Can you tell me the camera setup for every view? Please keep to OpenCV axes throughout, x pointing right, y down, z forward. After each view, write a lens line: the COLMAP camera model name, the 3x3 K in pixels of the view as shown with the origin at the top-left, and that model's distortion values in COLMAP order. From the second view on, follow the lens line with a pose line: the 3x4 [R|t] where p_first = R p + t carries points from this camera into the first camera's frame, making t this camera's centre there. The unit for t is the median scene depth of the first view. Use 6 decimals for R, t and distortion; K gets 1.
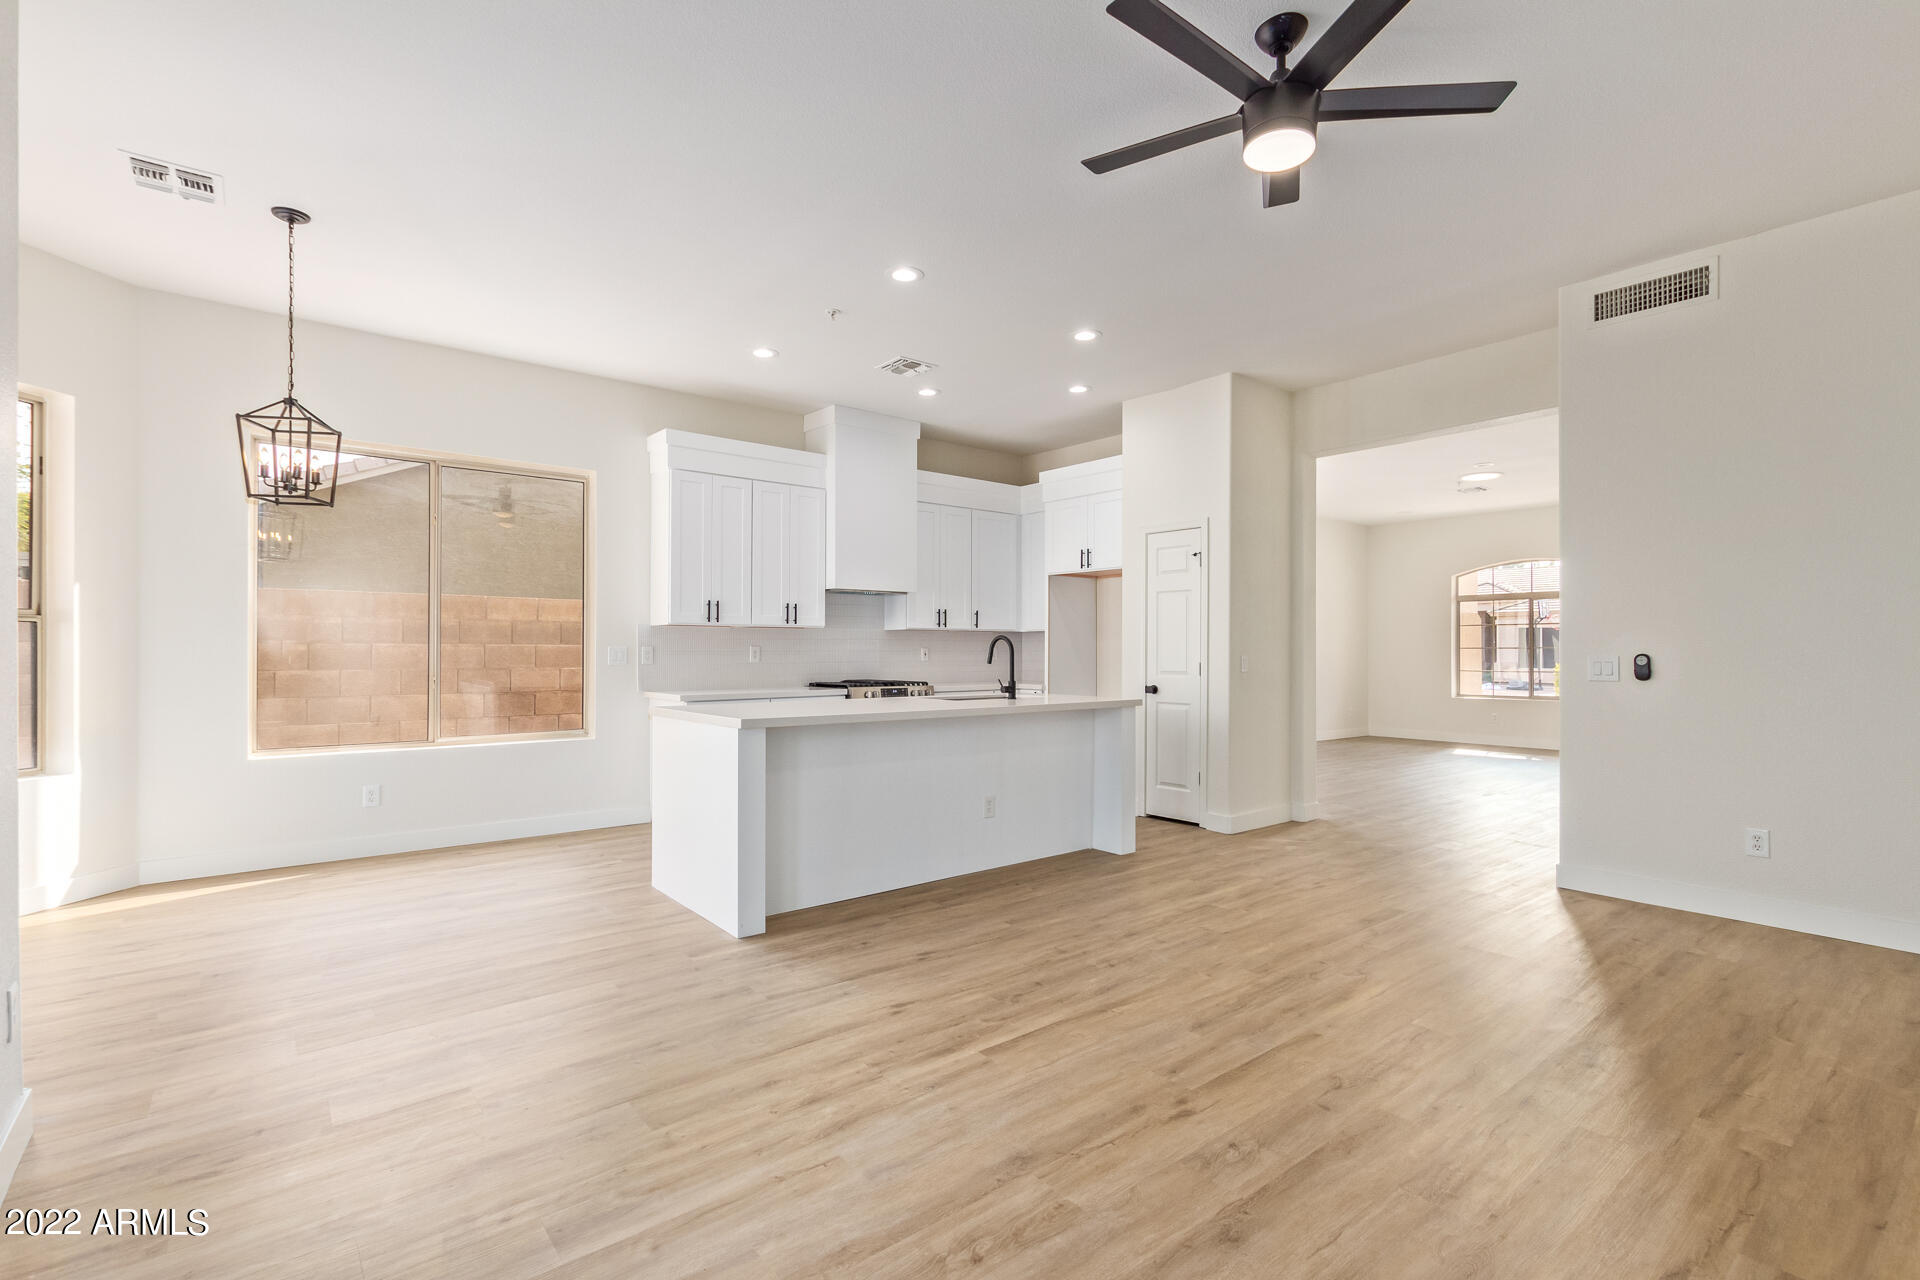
lens RADIAL K [[887.1, 0, 960.0], [0, 887.1, 640.0], [0, 0, 1]] dist [0.001362, -0.000036]
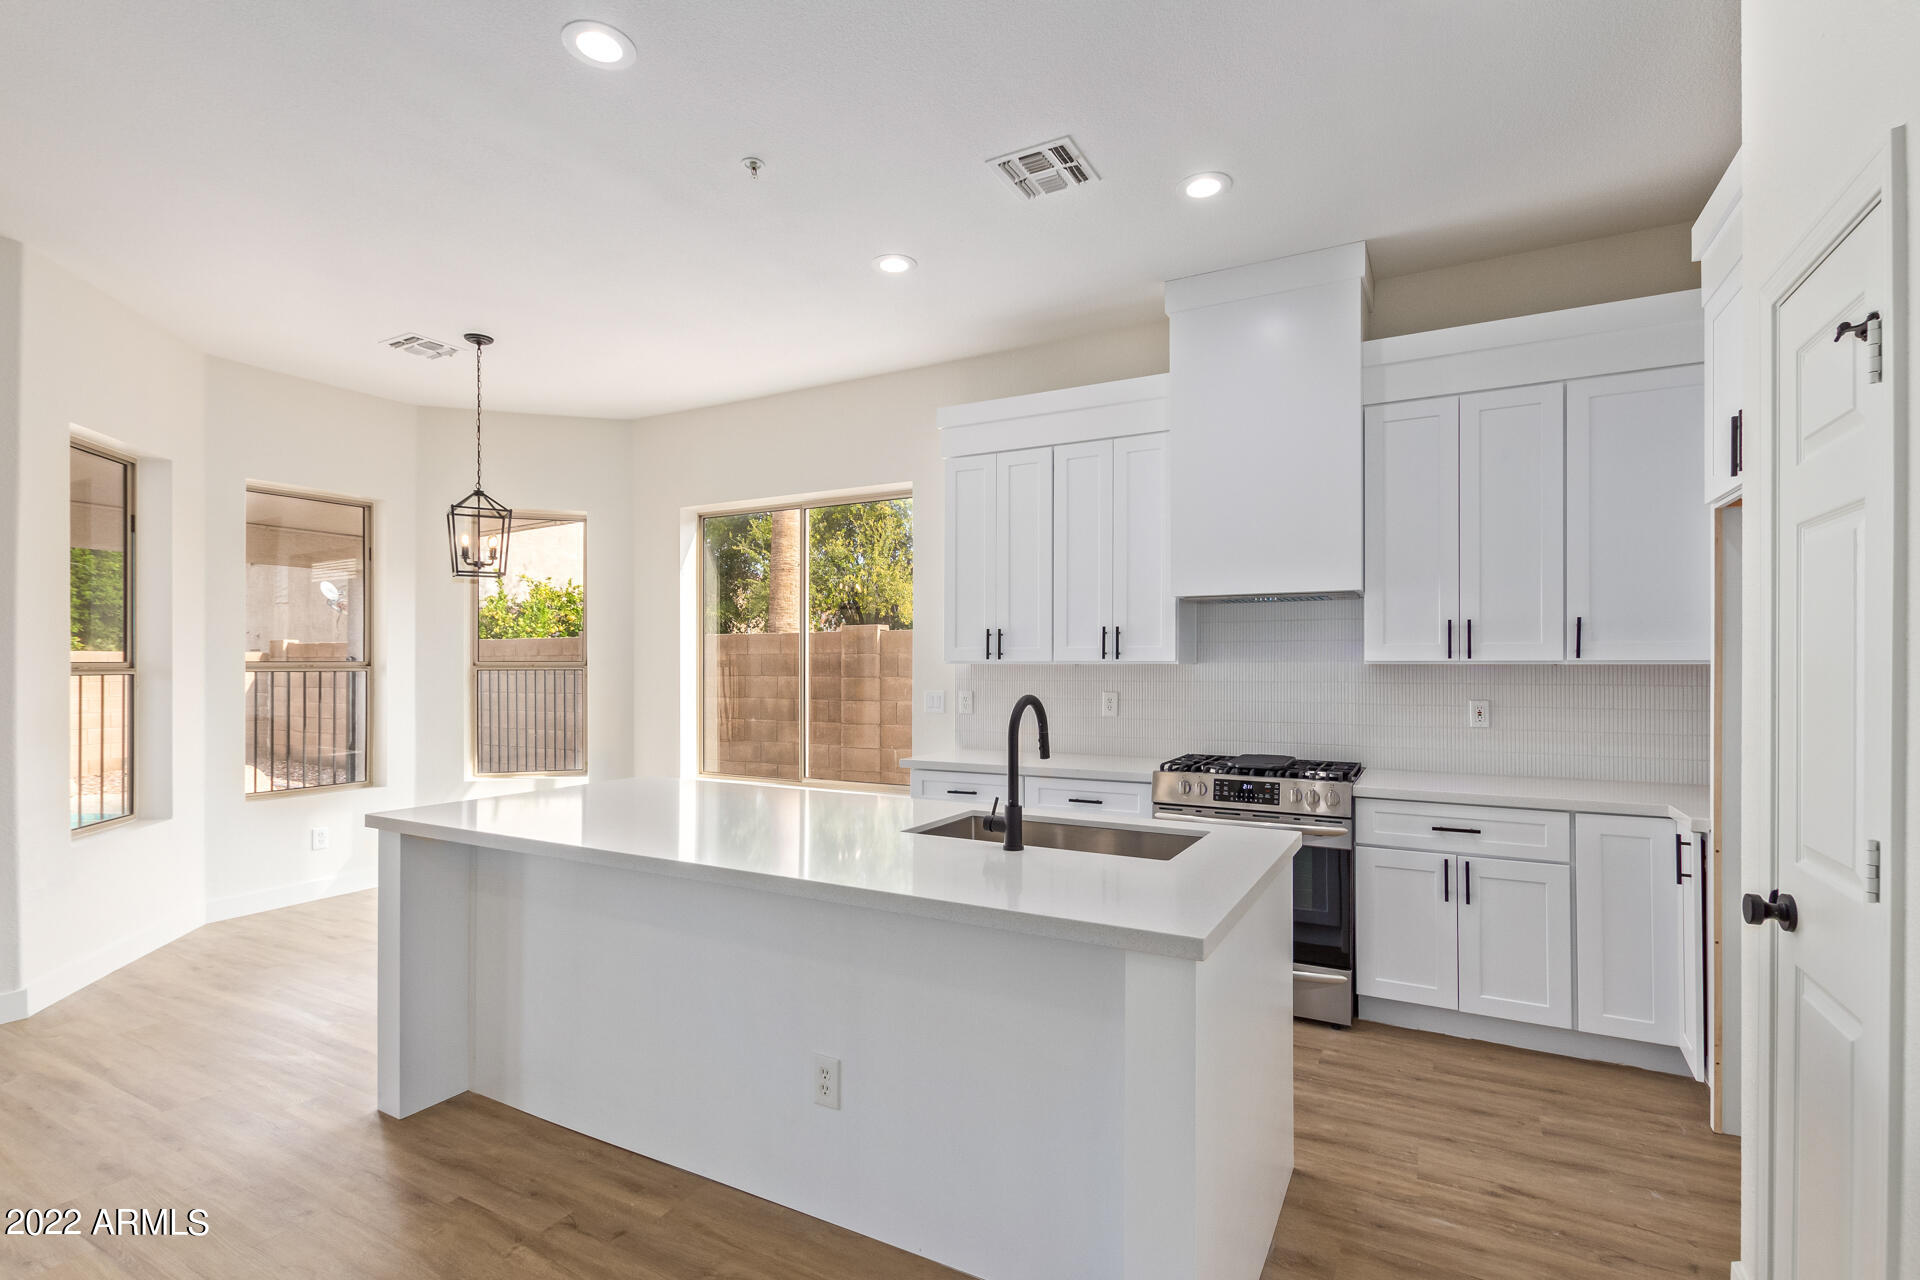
lens RADIAL K [[887.1, 0, 960.0], [0, 887.1, 640.0], [0, 0, 1]] dist [0.001362, -0.000036]
pose [[0.389920, -0.034039, -0.920219, 0.339816], [0.002740, 0.999355, -0.035805, -0.009035], [0.920845, 0.011439, 0.389762, 0.641442]]
